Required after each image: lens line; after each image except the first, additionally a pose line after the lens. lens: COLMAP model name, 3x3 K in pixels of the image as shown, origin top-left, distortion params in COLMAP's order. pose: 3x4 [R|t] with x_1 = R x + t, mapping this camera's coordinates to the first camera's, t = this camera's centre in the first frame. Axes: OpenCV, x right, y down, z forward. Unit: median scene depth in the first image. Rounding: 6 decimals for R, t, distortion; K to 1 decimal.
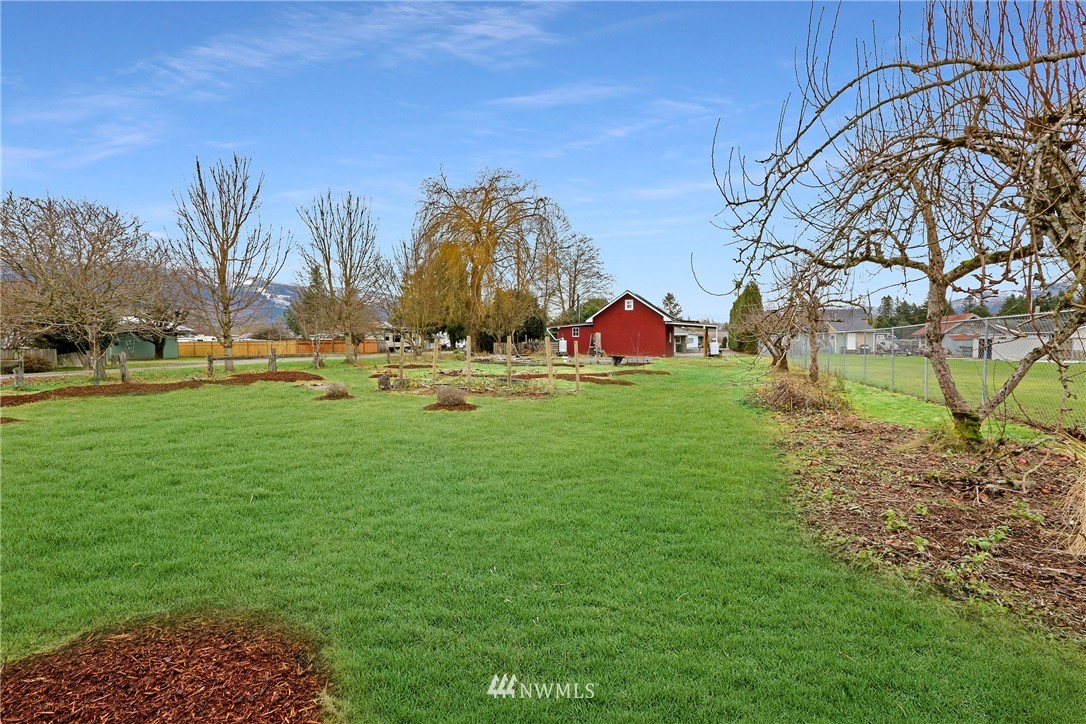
lens RADIAL K [[507.1, 0, 508.6], [0, 507.1, 384.4], [0, 0, 1]] dist [-0.017764, 0.001845]
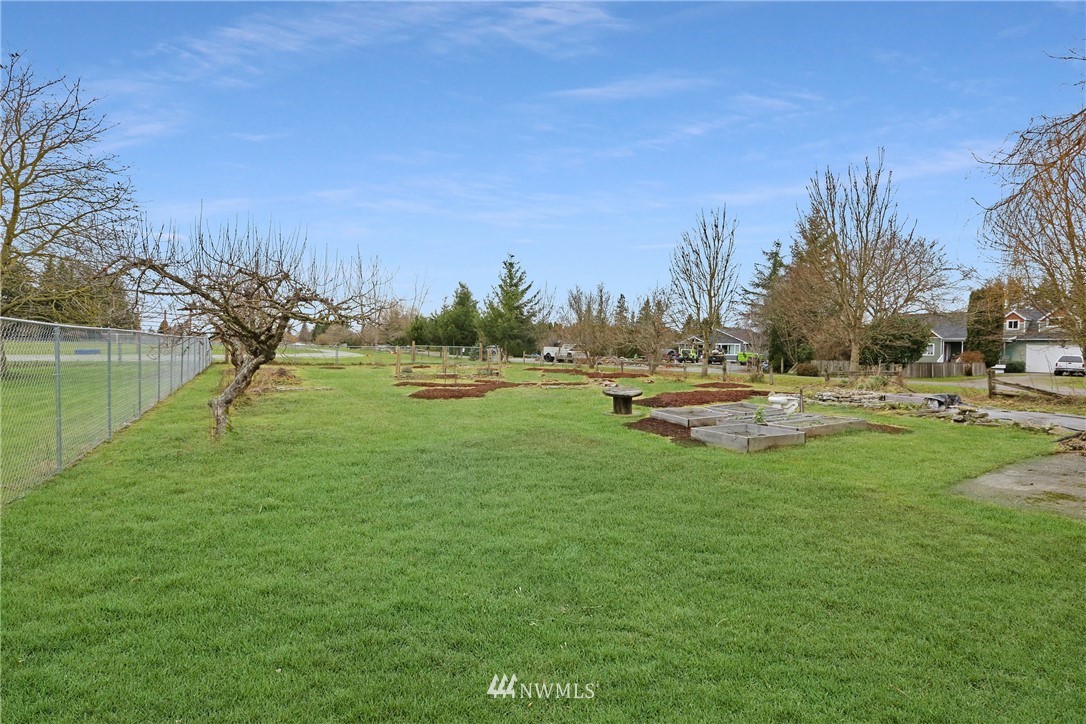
lens RADIAL K [[505.6, 0, 498.6], [0, 505.6, 359.0], [0, 0, 1]] dist [-0.014972, 0.000835]
pose [[0.999883, 0.014925, -0.003451, -0.089538], [-0.014970, 0.999798, -0.013416, -0.058229], [0.003250, 0.013467, 0.999904, 0.086490]]
